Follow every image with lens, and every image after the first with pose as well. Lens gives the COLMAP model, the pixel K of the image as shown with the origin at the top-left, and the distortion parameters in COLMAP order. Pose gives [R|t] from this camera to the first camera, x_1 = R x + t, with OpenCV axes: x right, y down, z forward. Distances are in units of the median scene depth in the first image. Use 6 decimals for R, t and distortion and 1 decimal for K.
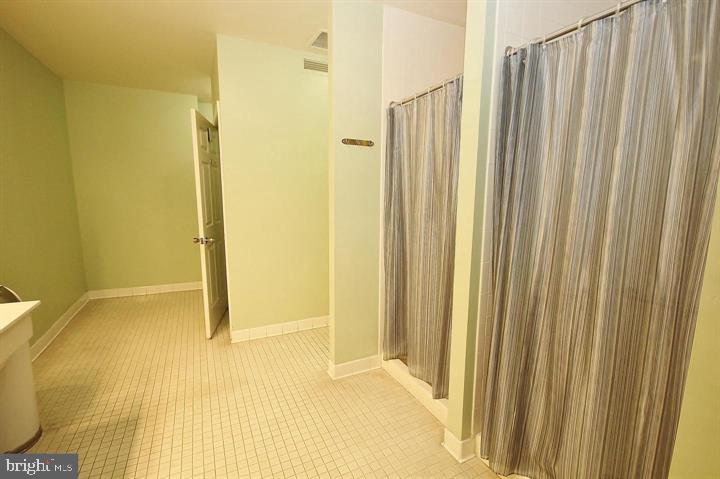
lens RADIAL K [[336.0, 0, 360.0], [0, 336.0, 239.5], [0, 0, 1]] dist [-0.019041, -0.000207]
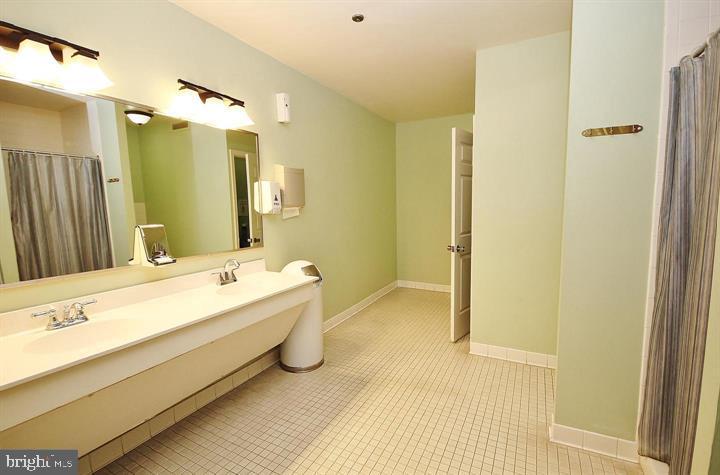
lens RADIAL K [[334.1, 0, 361.6], [0, 334.1, 240.7], [0, 0, 1]] dist [0.000164, -0.007483]
pose [[0.593382, 0.076344, -0.801292, 0.210933], [-0.102201, 0.994581, 0.019077, -0.011703], [0.798406, 0.070573, 0.597969, 0.129997]]
